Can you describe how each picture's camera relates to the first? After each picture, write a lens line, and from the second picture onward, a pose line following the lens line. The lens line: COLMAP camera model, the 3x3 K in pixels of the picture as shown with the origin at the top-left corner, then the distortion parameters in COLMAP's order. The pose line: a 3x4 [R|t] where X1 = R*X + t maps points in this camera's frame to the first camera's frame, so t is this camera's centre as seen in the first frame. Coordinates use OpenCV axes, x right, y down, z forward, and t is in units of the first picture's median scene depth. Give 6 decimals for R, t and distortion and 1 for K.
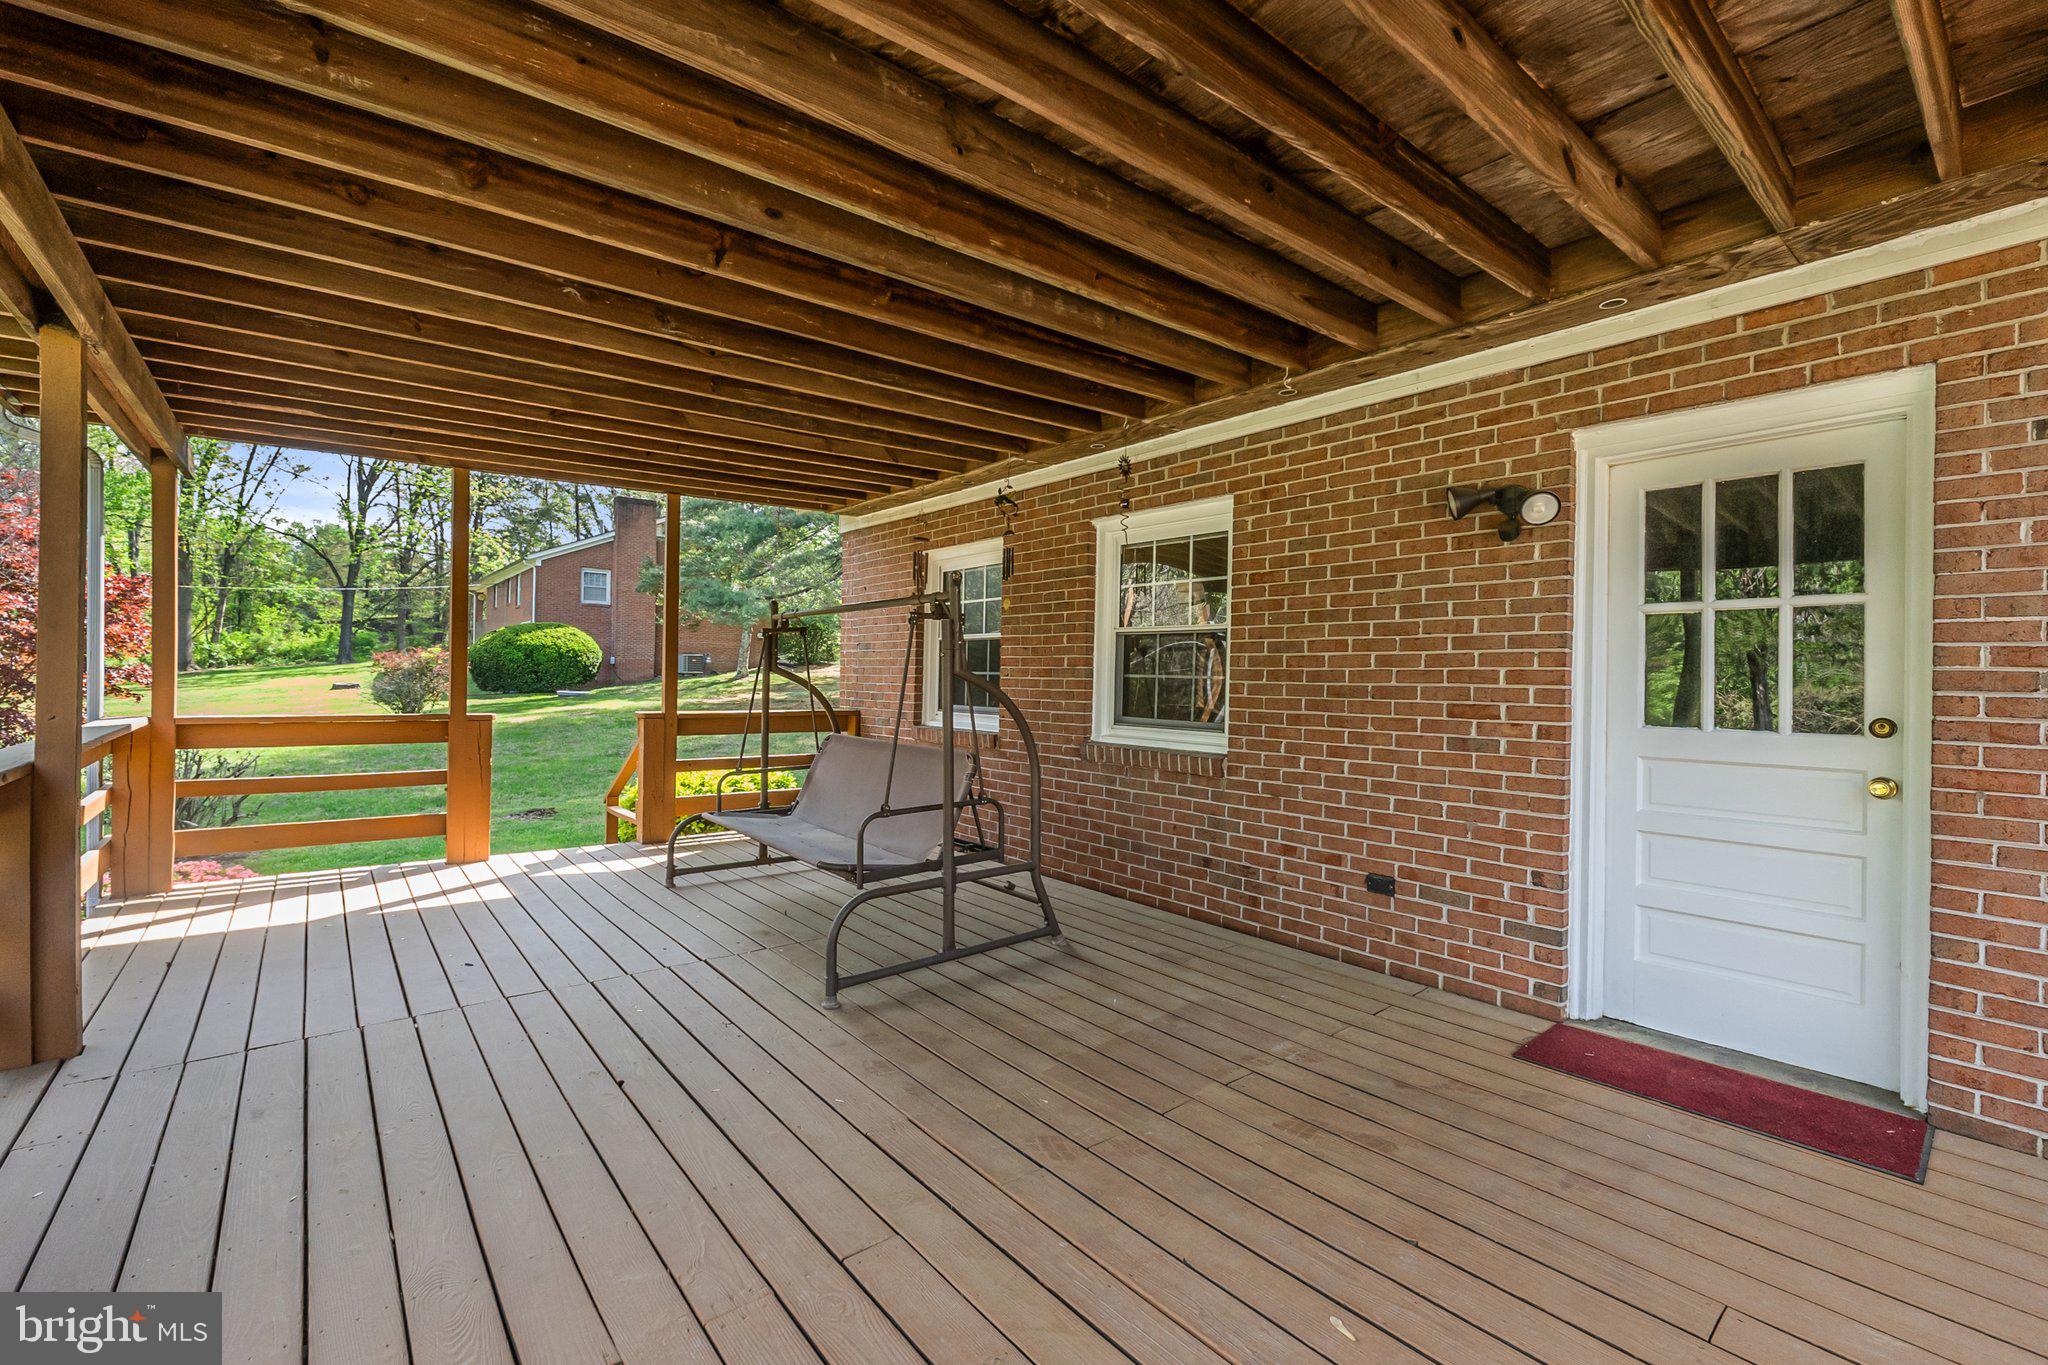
lens RADIAL K [[876.7, 0, 1027.0], [0, 876.7, 669.3], [0, 0, 1]] dist [-0.000081, 0.000117]
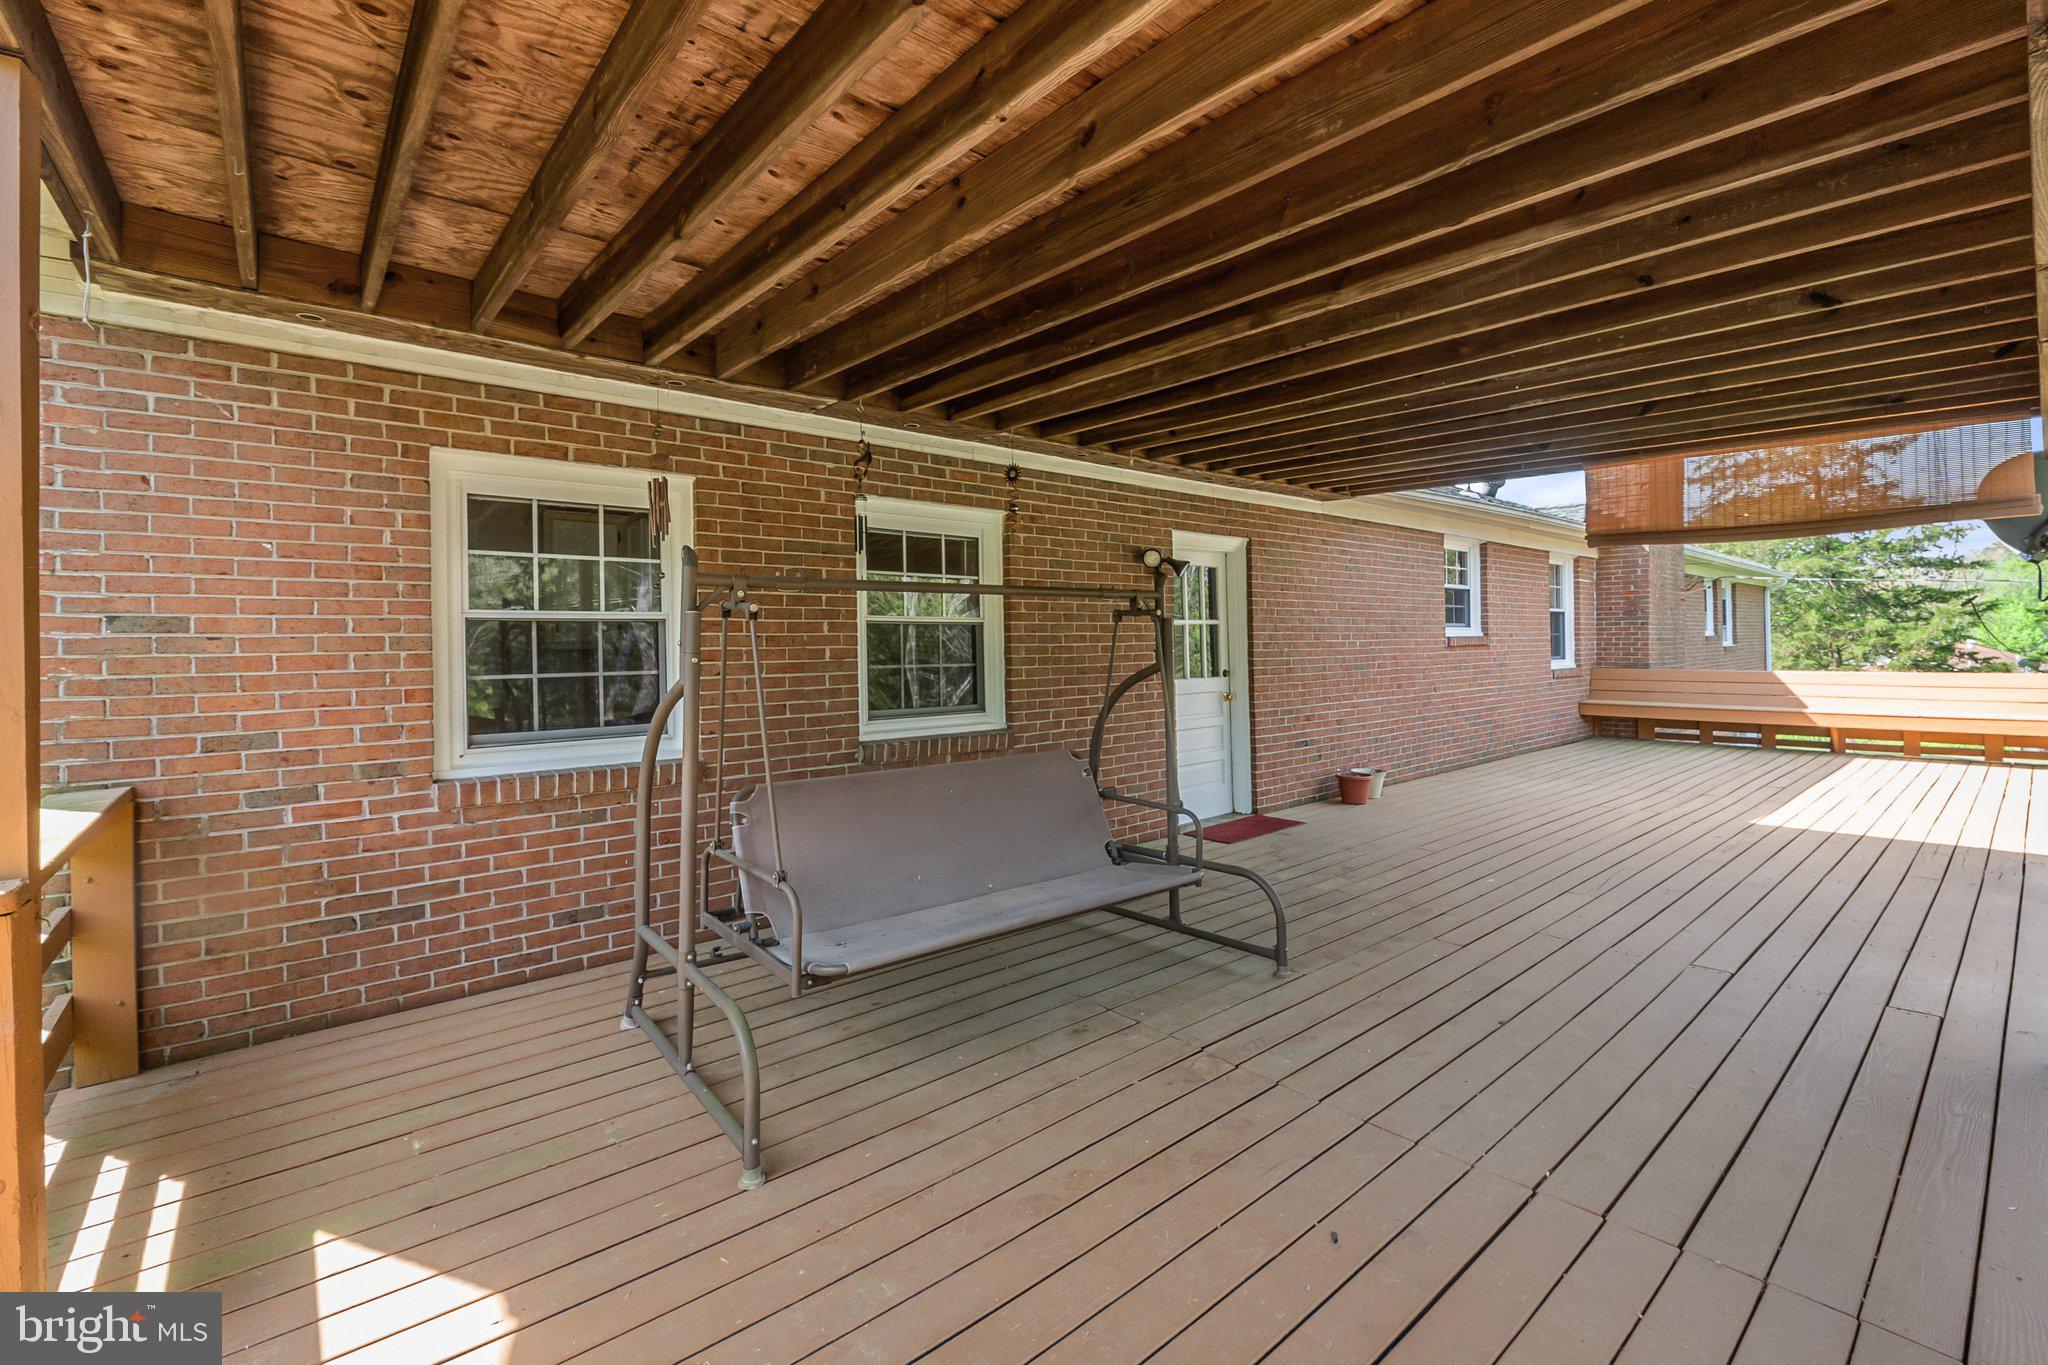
lens RADIAL K [[876.7, 0, 1043.5], [0, 876.7, 637.6], [0, 0, 1]] dist [-0.000081, 0.000117]
pose [[-0.025657, 0.000895, 0.999670, -1.031395], [0.011249, 0.999937, -0.000607, -0.027362], [-0.999608, 0.011230, -0.025666, 1.047262]]
